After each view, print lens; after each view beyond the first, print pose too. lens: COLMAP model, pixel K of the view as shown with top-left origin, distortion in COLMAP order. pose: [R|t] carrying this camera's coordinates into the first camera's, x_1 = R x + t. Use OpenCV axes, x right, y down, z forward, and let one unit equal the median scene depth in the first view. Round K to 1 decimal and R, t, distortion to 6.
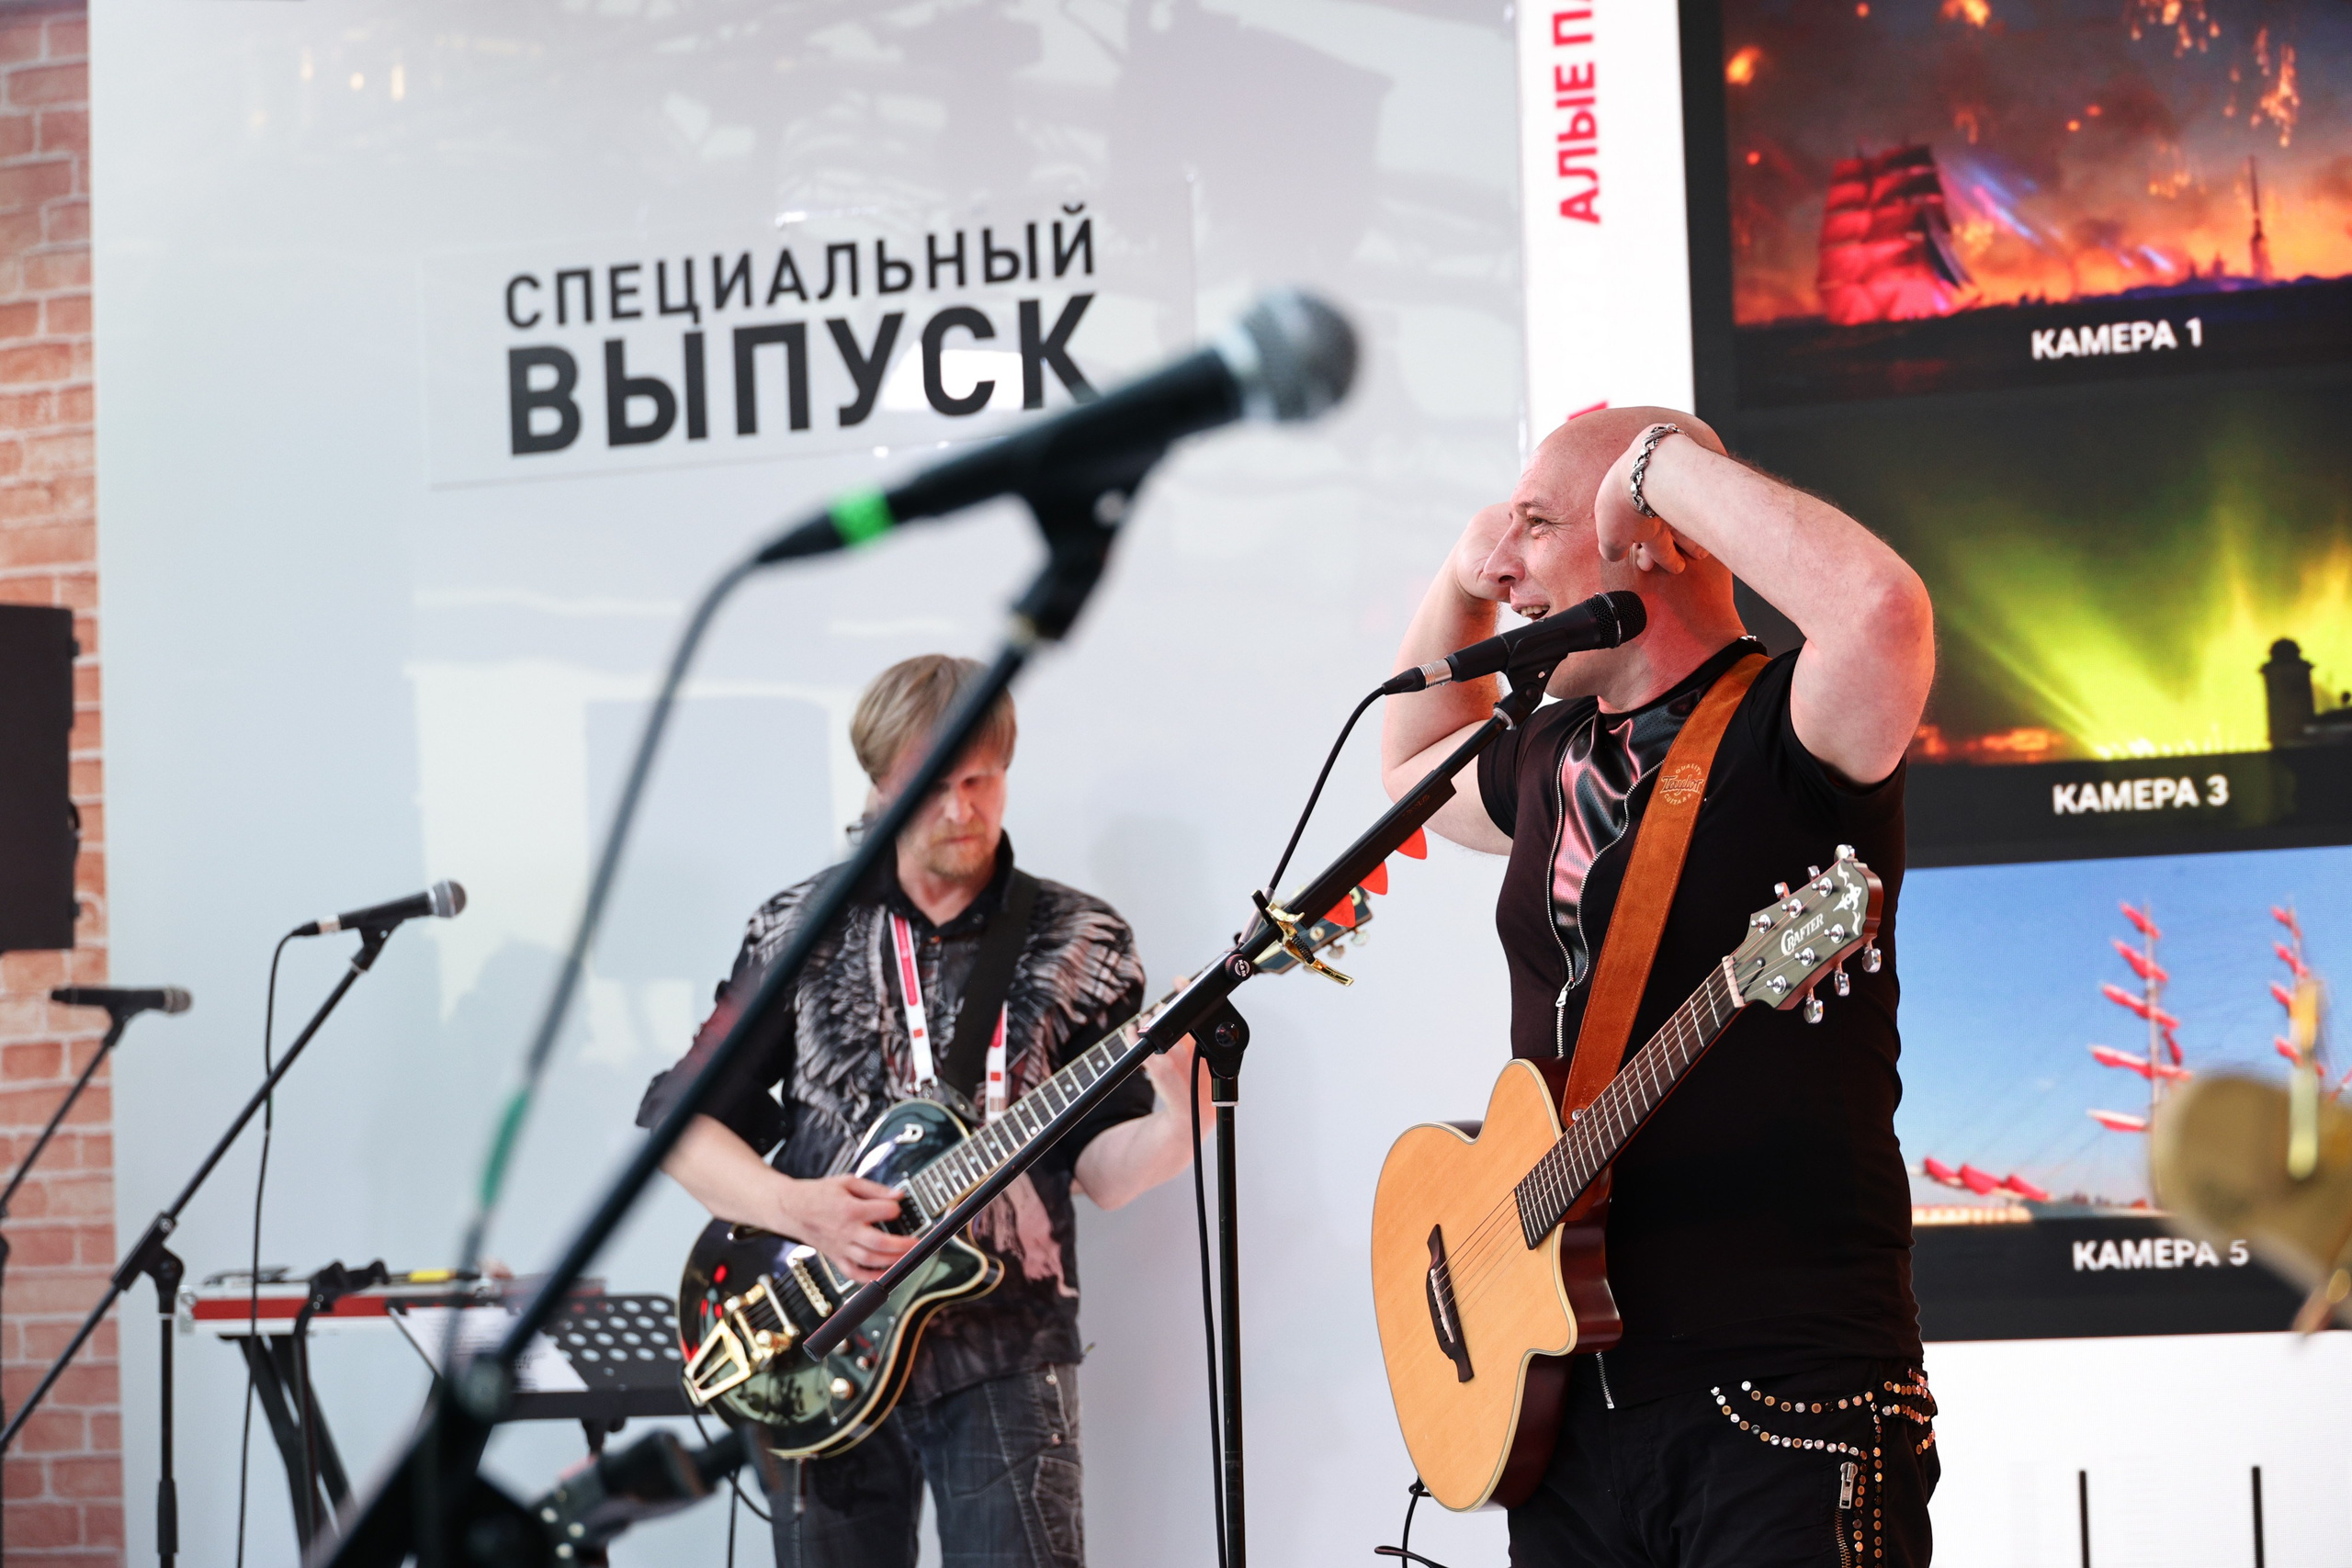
lens RADIAL K [[6741.4, 0, 1176.0], [0, 6741.4, 784.0], [0, 0, 1]] dist [-0.789807, -0.035972]
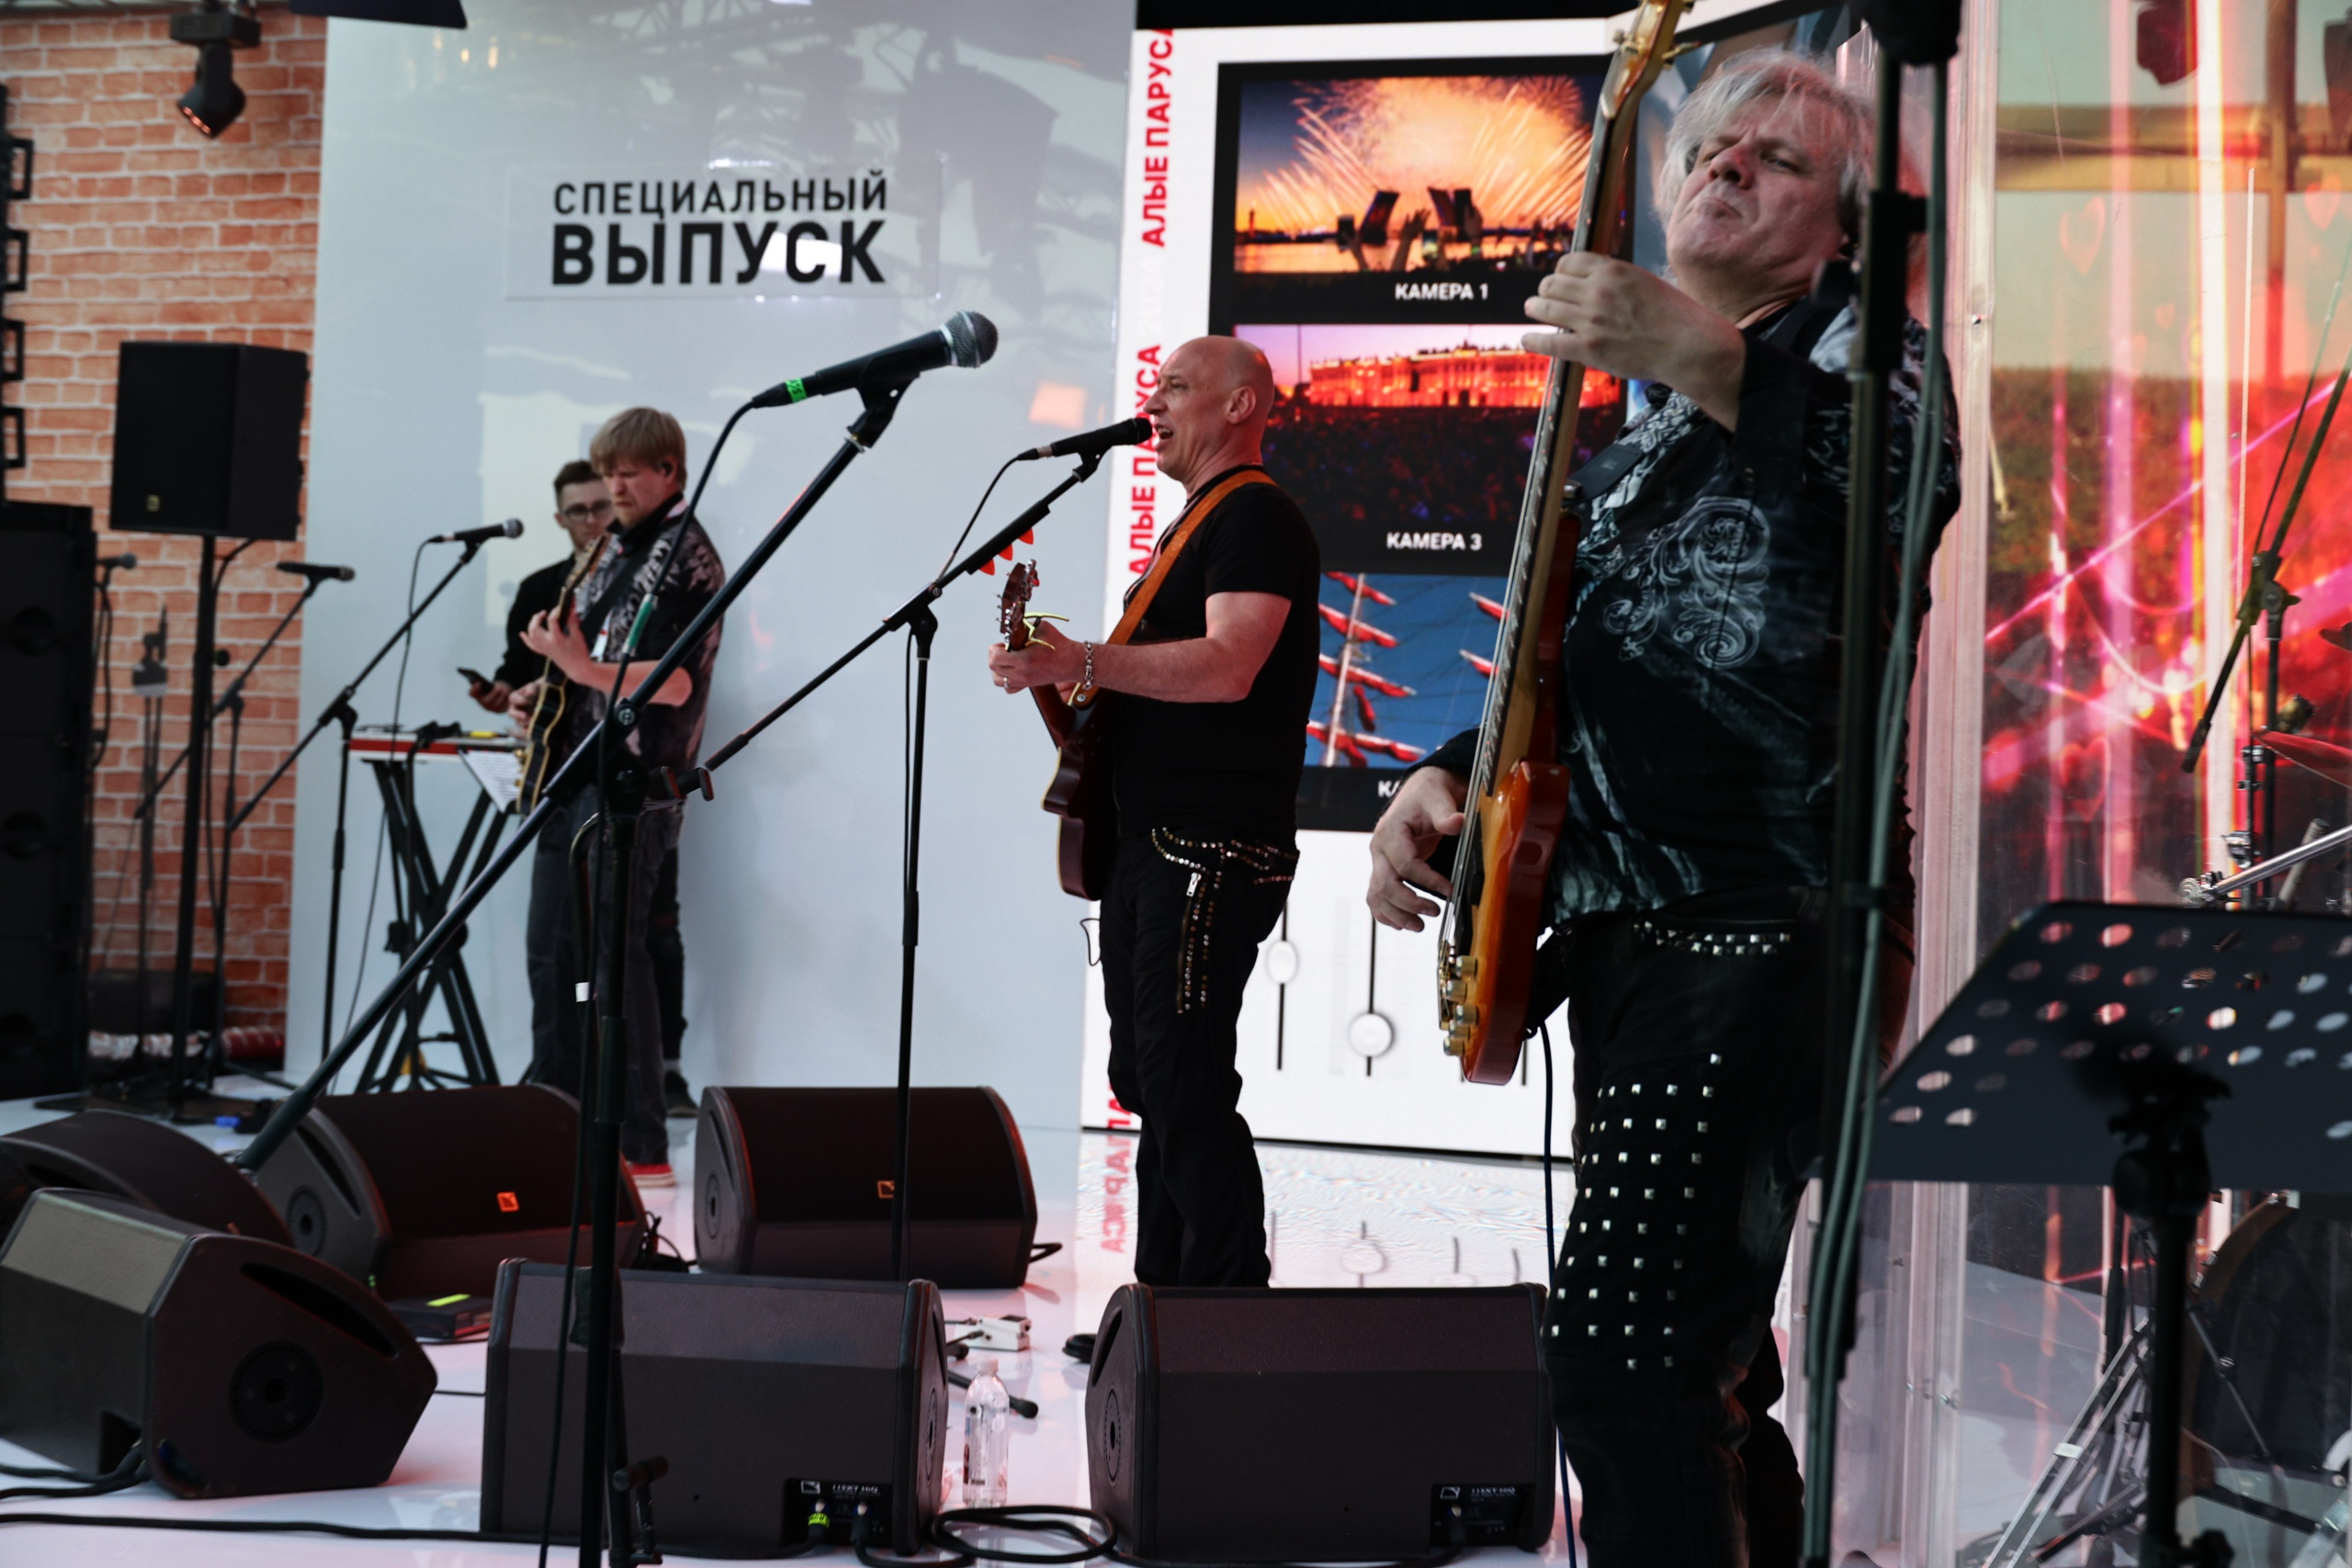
lens RADIAL K [[5334.1, 0, 1176.0], [0, 5334.1, 784.0], [0, 0, 1]] dist [-0.003594, 0.119540]
pose [[0.995906, 0.072398, 0.054136, -0.000758], [-0.075224, 0.995803, 0.052135, -0.002896], [-0.050135, -0.055994, 0.997172, -0.444976]]
